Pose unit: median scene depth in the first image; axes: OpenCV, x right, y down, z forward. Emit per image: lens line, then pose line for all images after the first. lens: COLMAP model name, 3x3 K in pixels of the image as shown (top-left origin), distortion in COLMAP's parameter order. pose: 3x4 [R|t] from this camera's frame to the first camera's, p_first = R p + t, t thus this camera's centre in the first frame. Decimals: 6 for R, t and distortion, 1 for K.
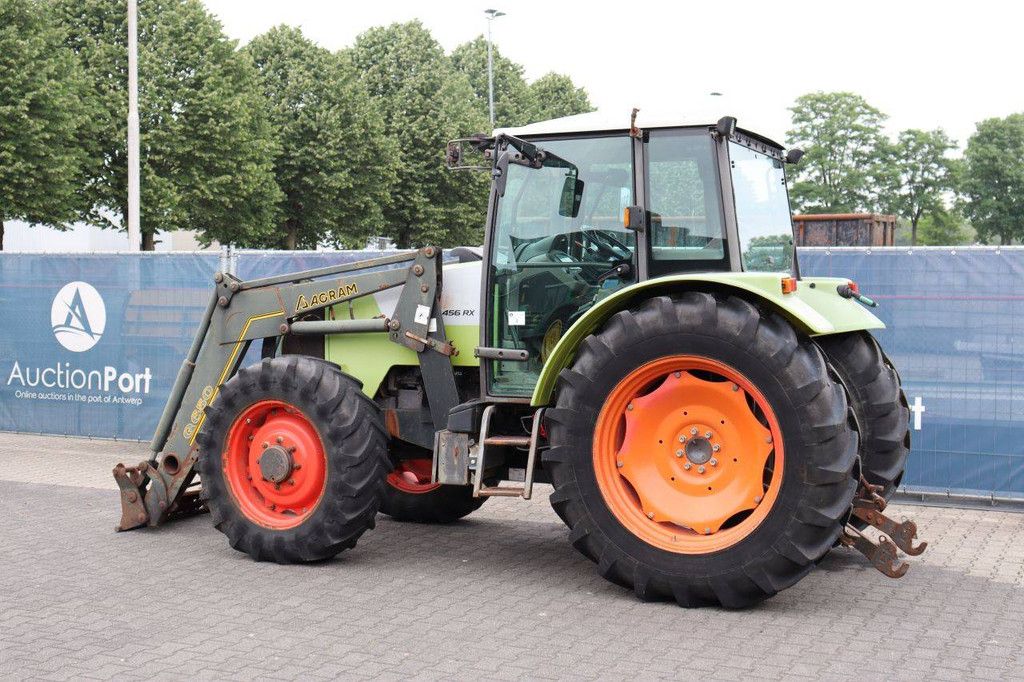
lens RADIAL K [[1348.7, 0, 512.0], [0, 1348.7, 341.0], [0, 0, 1]] dist [0.024915, 0.280245]
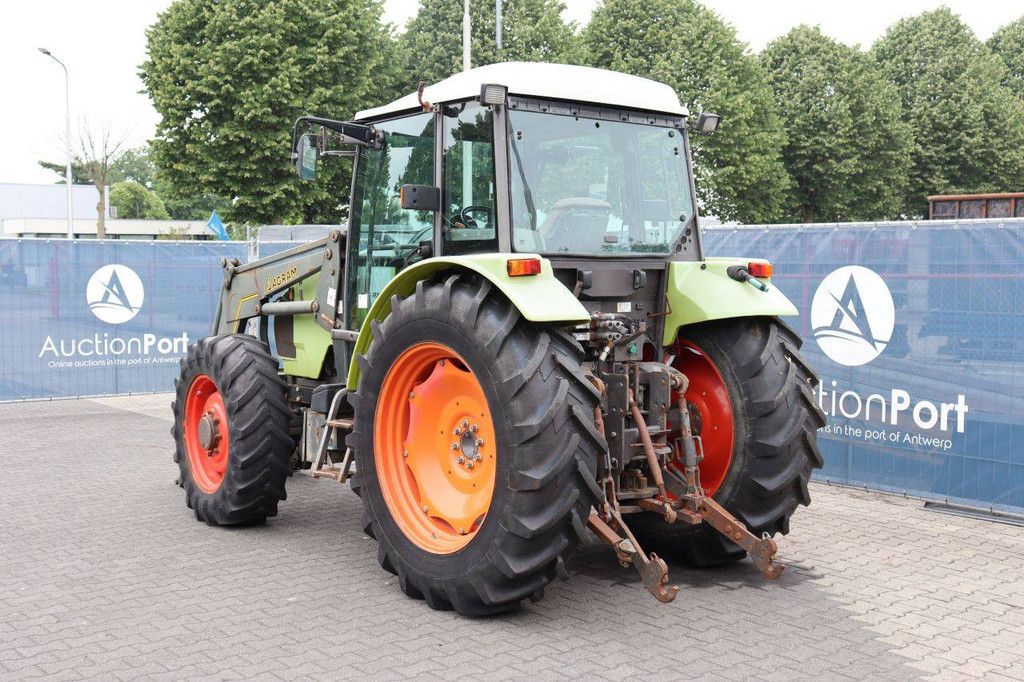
lens RADIAL K [[1205.0, 0, 525.6], [0, 1205.0, 339.3], [0, 0, 1]] dist [-0.023532, 0.168024]
pose [[0.898453, 0.020510, -0.438591, 0.439368], [-0.011550, 0.999667, 0.023088, -0.009262], [0.438919, -0.015678, 0.898390, 0.218809]]
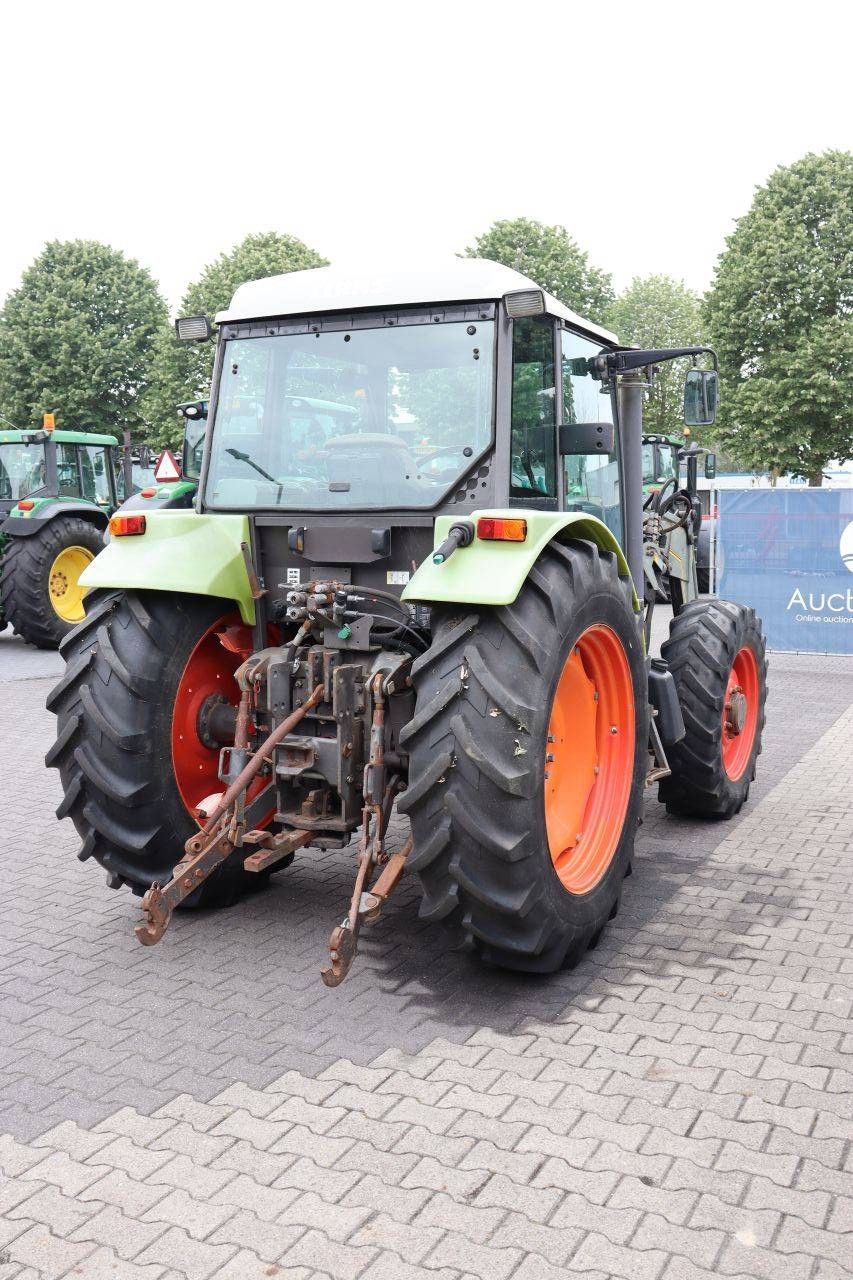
lens RADIAL K [[1207.2, 0, 426.5], [0, 1207.2, 640.0], [0, 0, 1]] dist [-0.140411, 0.197090]
pose [[-0.027326, 0.098097, -0.994802, 0.623433], [-0.033181, 0.994536, 0.098982, -0.029296], [0.999076, 0.035713, -0.023921, 0.699434]]
